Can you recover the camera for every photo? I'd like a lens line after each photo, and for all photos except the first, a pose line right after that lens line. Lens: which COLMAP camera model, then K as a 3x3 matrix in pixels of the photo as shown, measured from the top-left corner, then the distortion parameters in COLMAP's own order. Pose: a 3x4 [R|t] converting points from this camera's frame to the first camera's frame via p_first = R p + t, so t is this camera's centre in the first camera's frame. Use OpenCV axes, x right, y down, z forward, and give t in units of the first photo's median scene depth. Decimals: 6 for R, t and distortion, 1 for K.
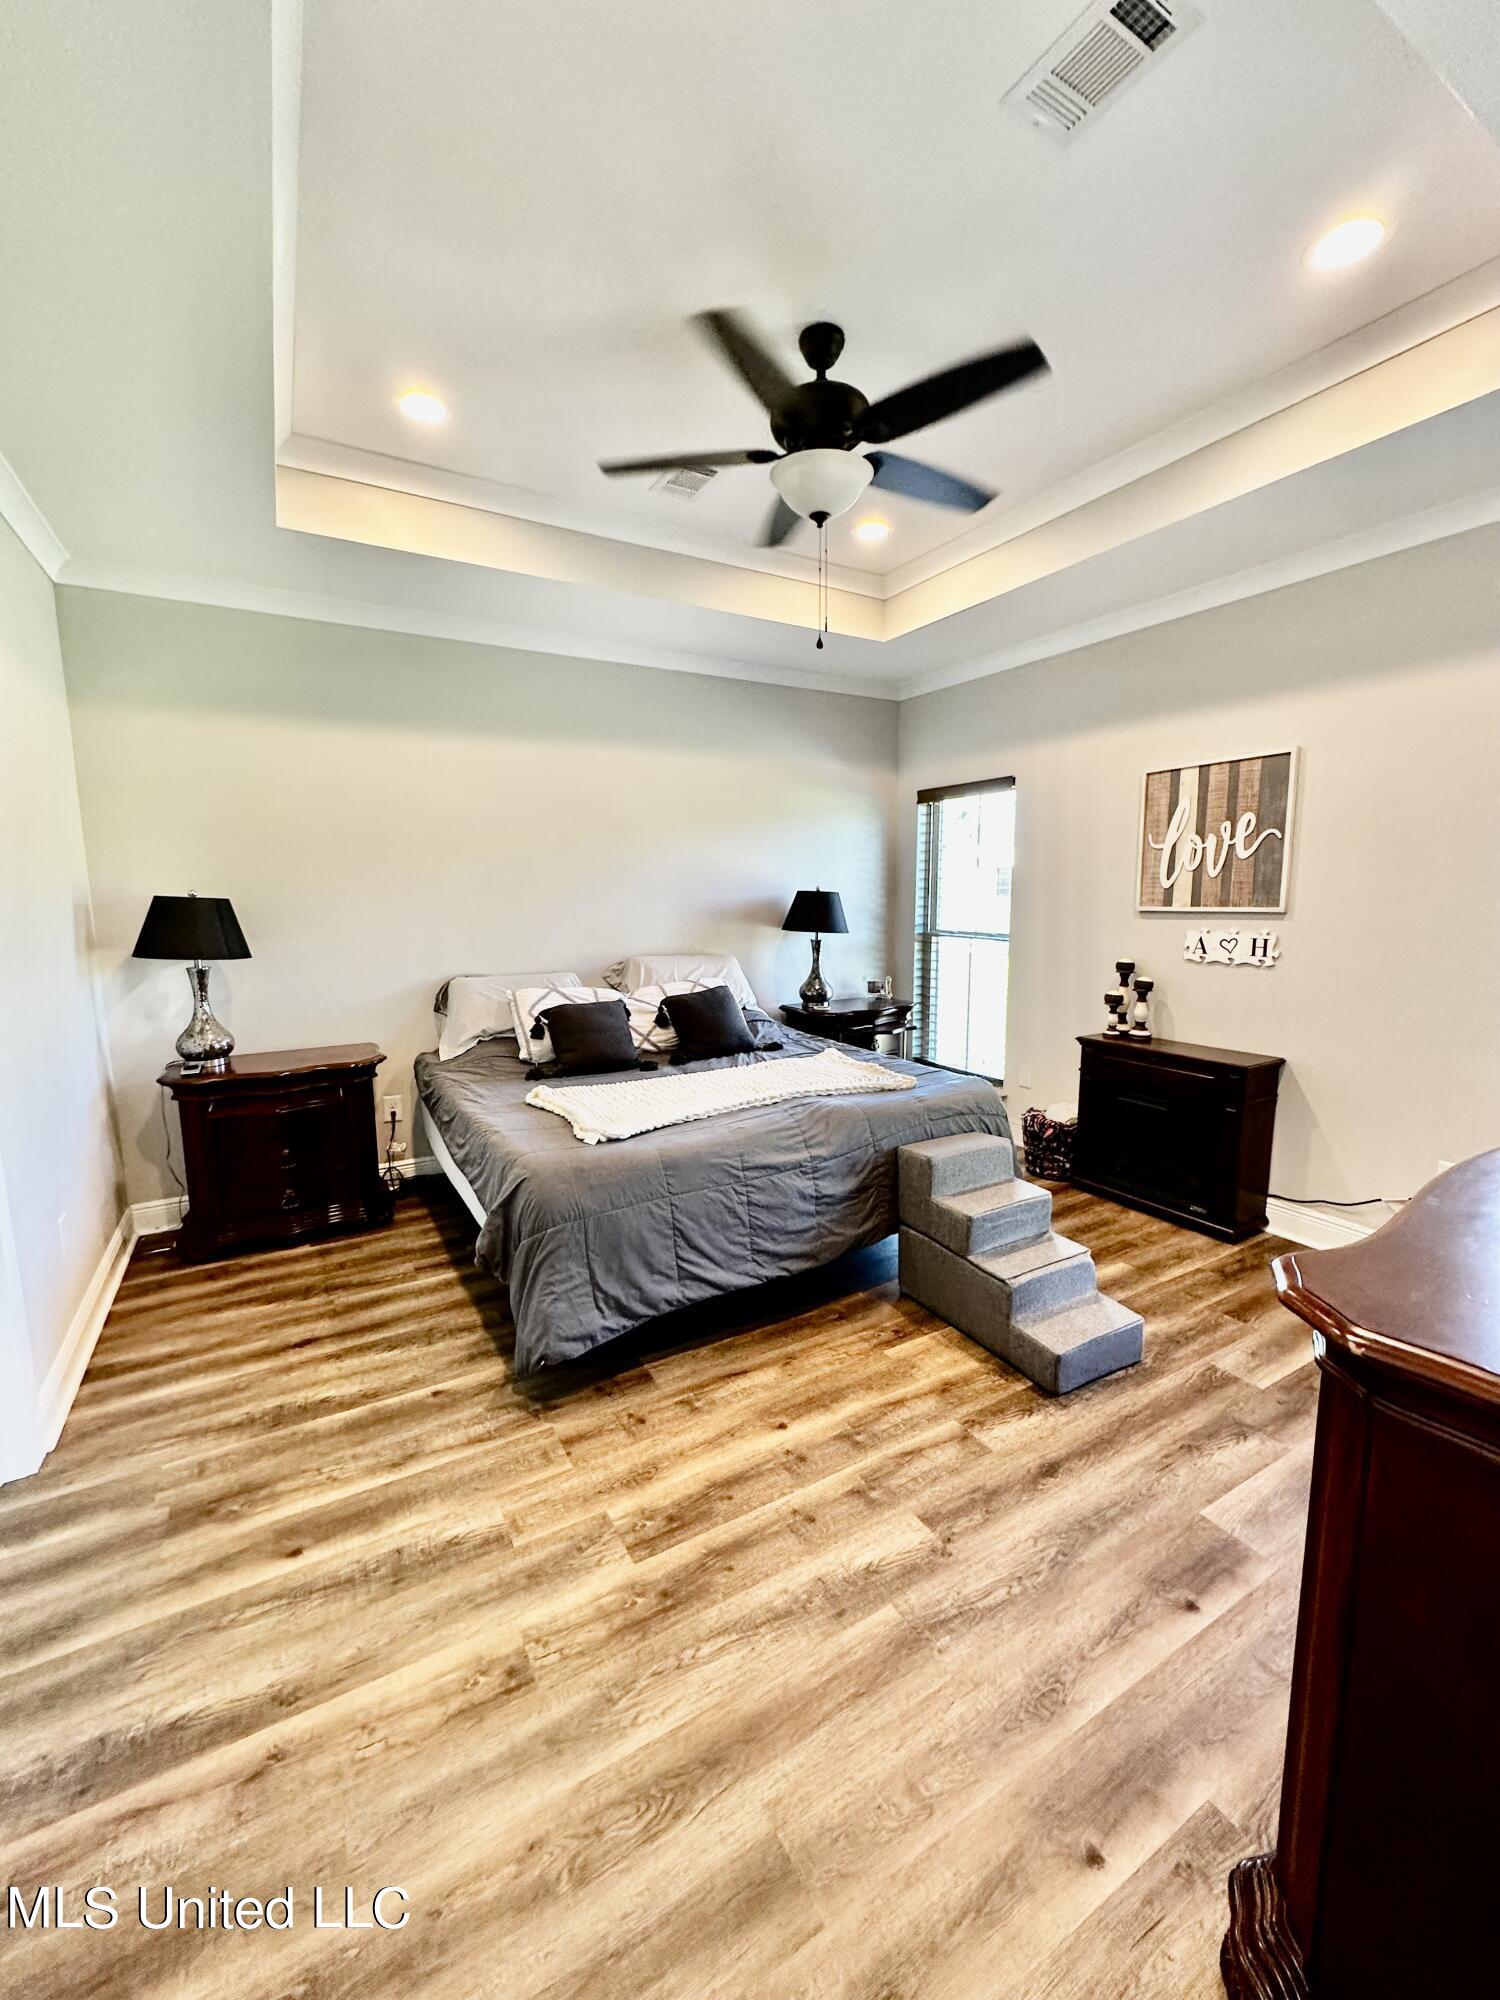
lens RADIAL K [[799.2, 0, 750.0], [0, 799.2, 1000.0], [0, 0, 1]] dist [0.000395, 0.000134]
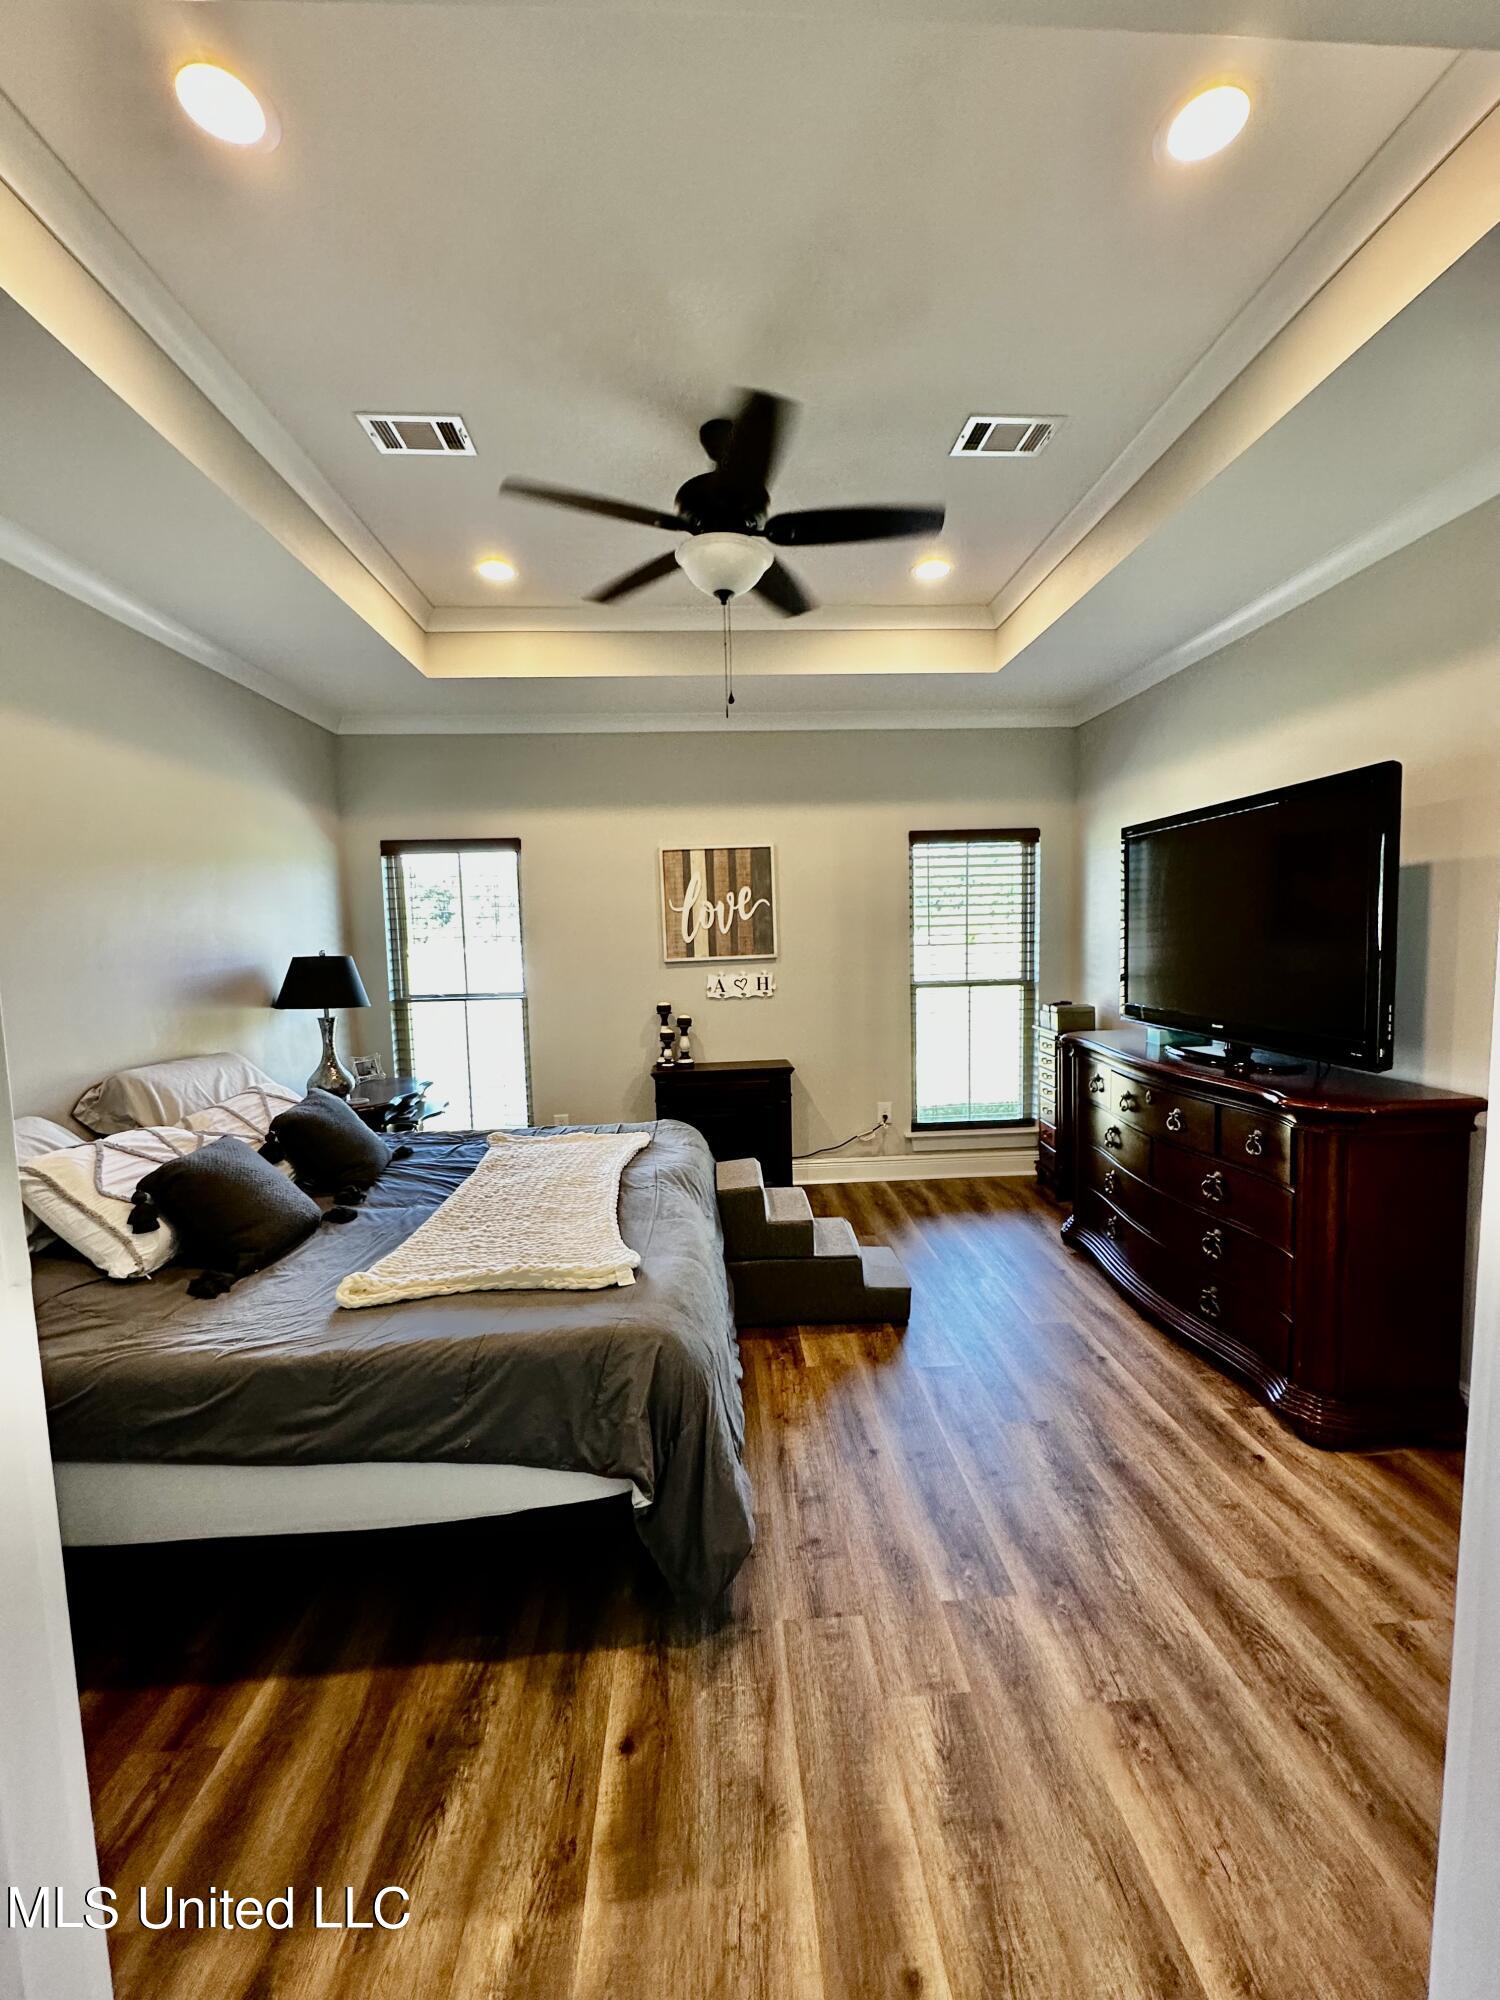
lens RADIAL K [[799.2, 0, 750.0], [0, 799.2, 1000.0], [0, 0, 1]] dist [0.000395, 0.000134]
pose [[0.453441, -0.080994, 0.887599, -0.700167], [0.146970, 0.989025, 0.015168, -0.071957], [-0.879085, 0.123573, 0.460368, 0.446203]]
